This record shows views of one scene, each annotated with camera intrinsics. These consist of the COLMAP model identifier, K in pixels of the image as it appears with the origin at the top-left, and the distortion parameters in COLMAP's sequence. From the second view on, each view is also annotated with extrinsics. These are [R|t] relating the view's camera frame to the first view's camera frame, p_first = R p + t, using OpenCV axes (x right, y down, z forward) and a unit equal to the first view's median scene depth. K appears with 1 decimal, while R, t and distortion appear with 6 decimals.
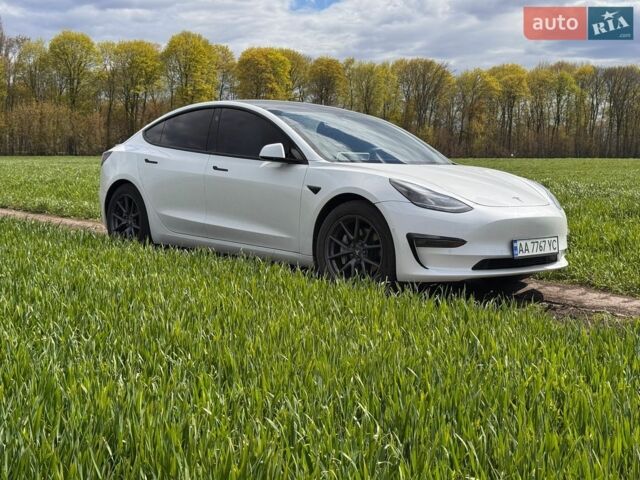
lens RADIAL K [[926.2, 0, 320.0], [0, 926.2, 239.6], [0, 0, 1]] dist [0.111721, 0.000000]
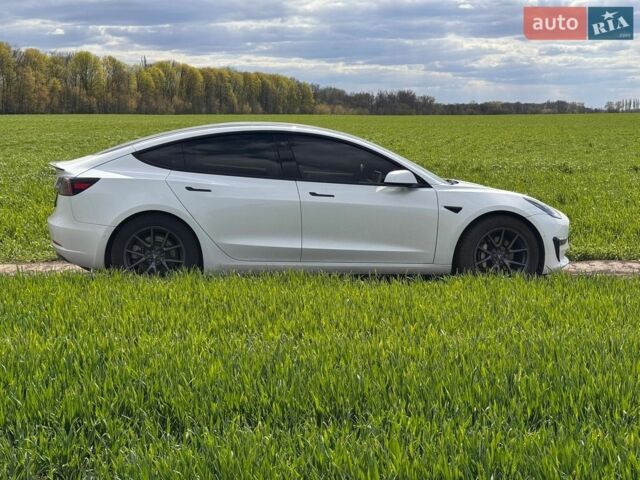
lens RADIAL K [[926.2, 0, 319.8], [0, 926.2, 239.9], [0, 0, 1]] dist [0.111721, 0.000000]
pose [[0.601616, -0.118617, 0.789929, -1.005754], [0.071778, 0.992940, 0.094435, -0.132732], [-0.795554, -0.000114, 0.605883, 0.386935]]
